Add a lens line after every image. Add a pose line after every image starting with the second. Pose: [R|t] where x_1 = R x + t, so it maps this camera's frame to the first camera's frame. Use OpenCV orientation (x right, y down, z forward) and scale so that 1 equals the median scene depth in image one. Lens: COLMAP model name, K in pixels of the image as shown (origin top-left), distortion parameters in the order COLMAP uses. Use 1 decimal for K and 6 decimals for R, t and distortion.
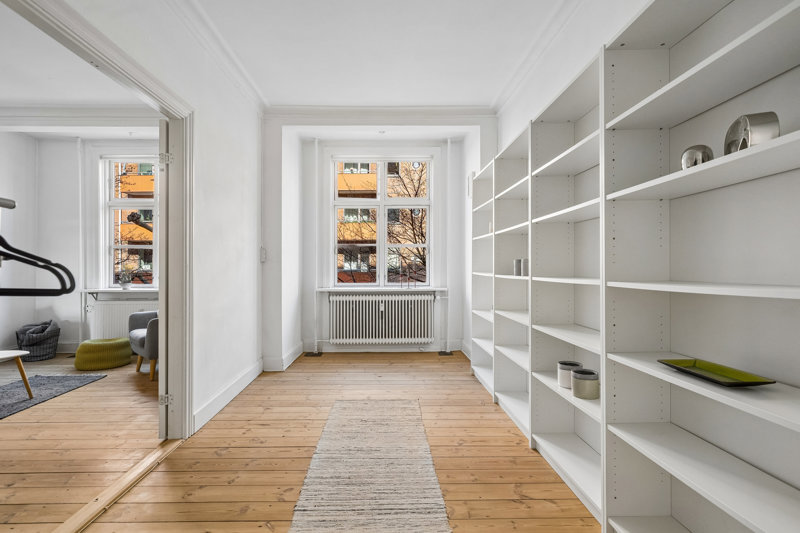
lens RADIAL K [[386.3, 0, 394.6], [0, 386.3, 268.4], [0, 0, 1]] dist [-0.001809, -0.000670]
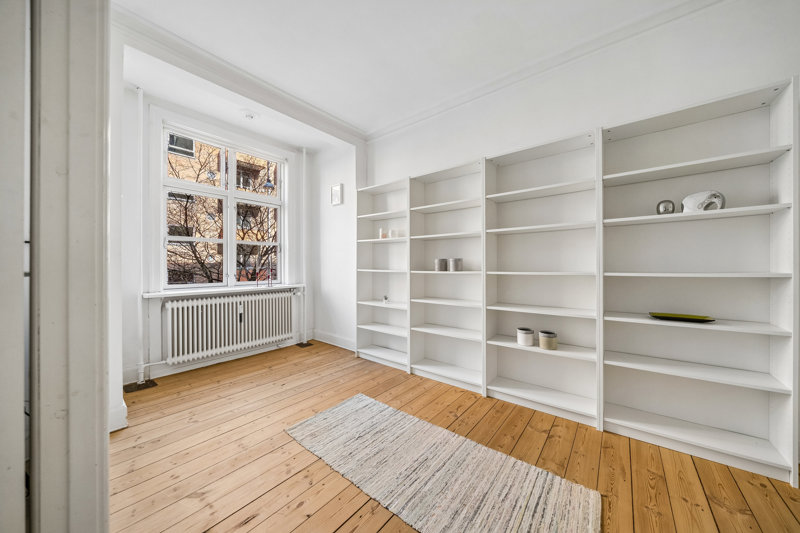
lens RADIAL K [[274.7, 0, 405.0], [0, 274.7, 265.3], [0, 0, 1]] dist [-0.004922, -0.000051]
pose [[0.640959, 0.000403, 0.767575, -0.311201], [0.003548, 0.999988, -0.003488, 0.000739], [-0.767567, 0.004959, 0.640950, 0.321682]]
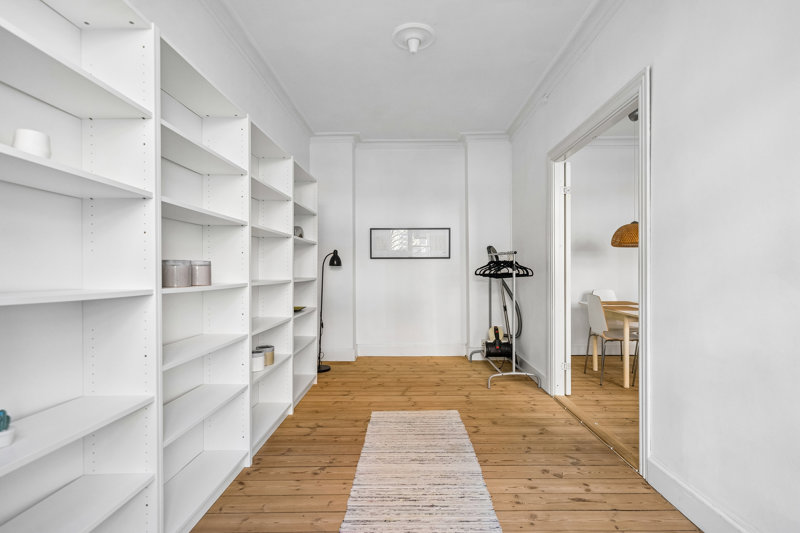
lens RADIAL K [[386.3, 0, 394.6], [0, 386.3, 268.4], [0, 0, 1]] dist [-0.001809, -0.000670]
pose [[-0.997607, 0.008757, 0.068576, -0.035861], [0.008352, 0.999946, -0.006187, -0.005049], [-0.068626, -0.005599, -0.997627, 1.045638]]
